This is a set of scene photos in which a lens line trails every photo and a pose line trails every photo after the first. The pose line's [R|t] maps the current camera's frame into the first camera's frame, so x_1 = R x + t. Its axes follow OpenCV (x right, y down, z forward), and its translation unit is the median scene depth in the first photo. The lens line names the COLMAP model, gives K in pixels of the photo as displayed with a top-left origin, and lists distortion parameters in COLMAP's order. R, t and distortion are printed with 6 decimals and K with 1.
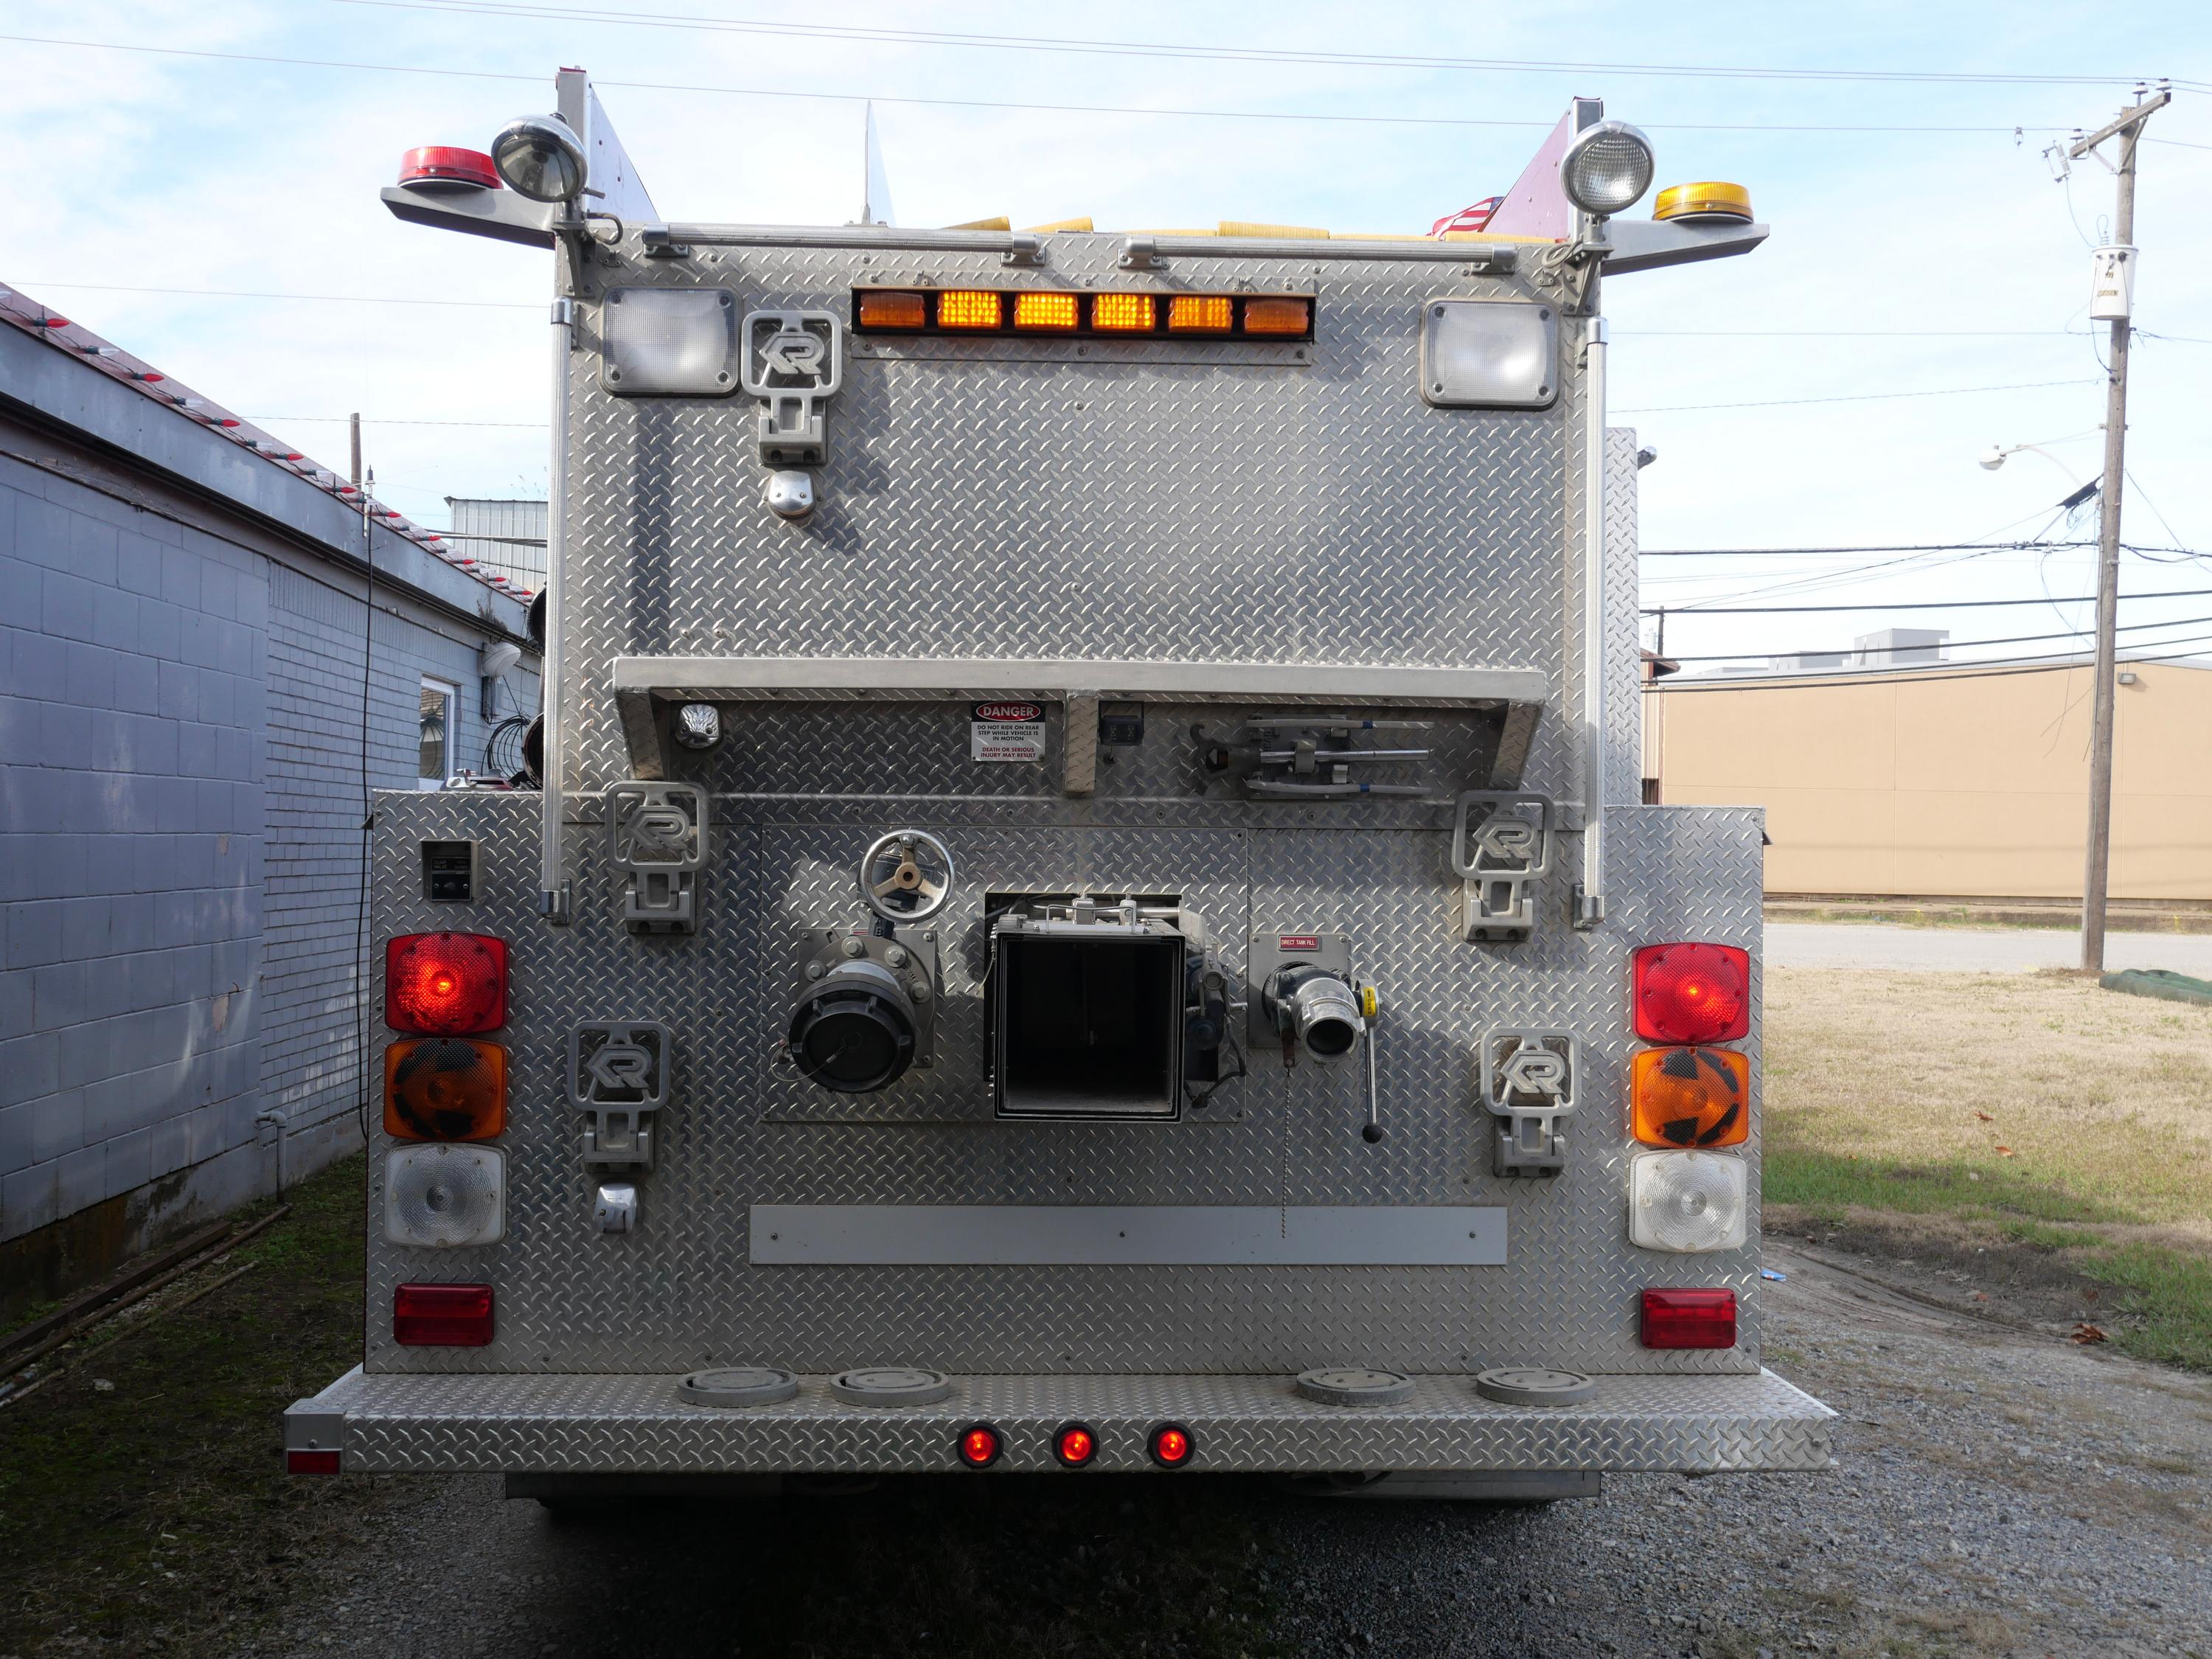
lens RADIAL K [[2293.6, 0, 1098.8], [0, 2293.6, 833.1], [0, 0, 1]] dist [-0.000628, -0.028276]
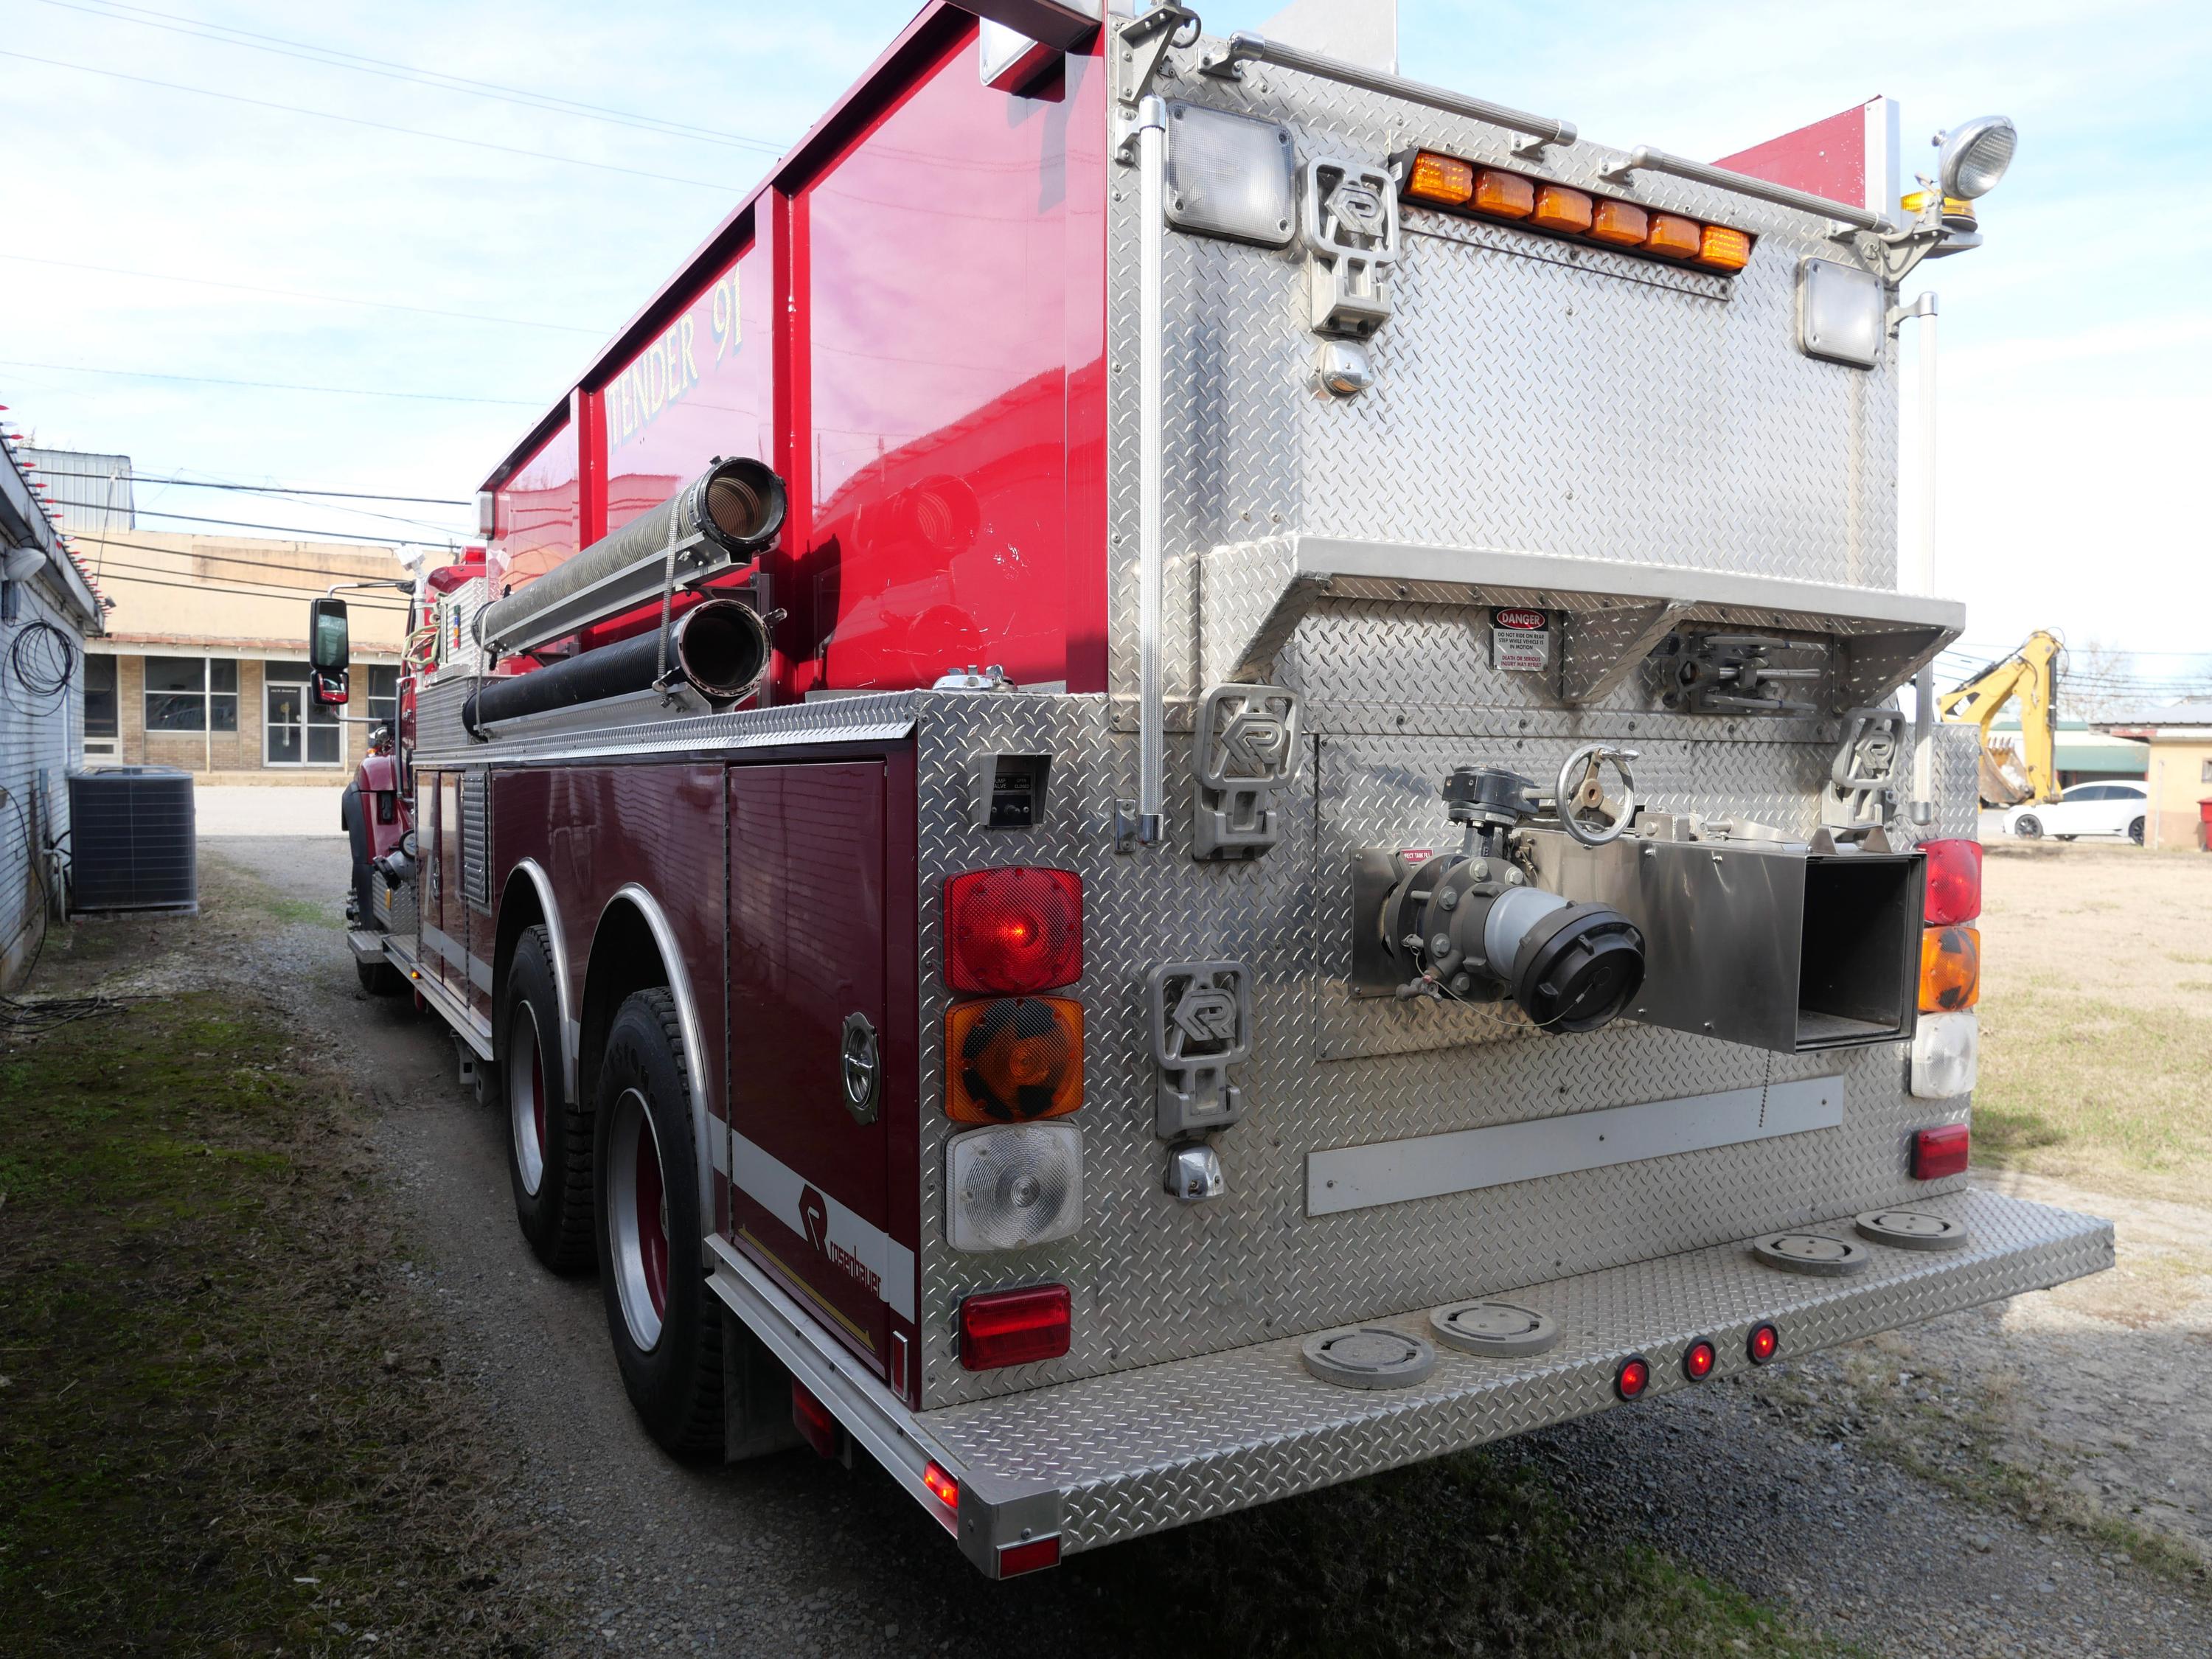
lens RADIAL K [[1624.7, 0, 1106.0], [0, 1624.7, 829.5], [0, 0, 1]] dist [-0.067719, 0.022860]
pose [[0.892117, -0.023348, 0.451200, -0.505836], [-0.005200, 0.998067, 0.061928, -0.005629], [-0.451774, -0.057593, 0.890271, 0.466726]]
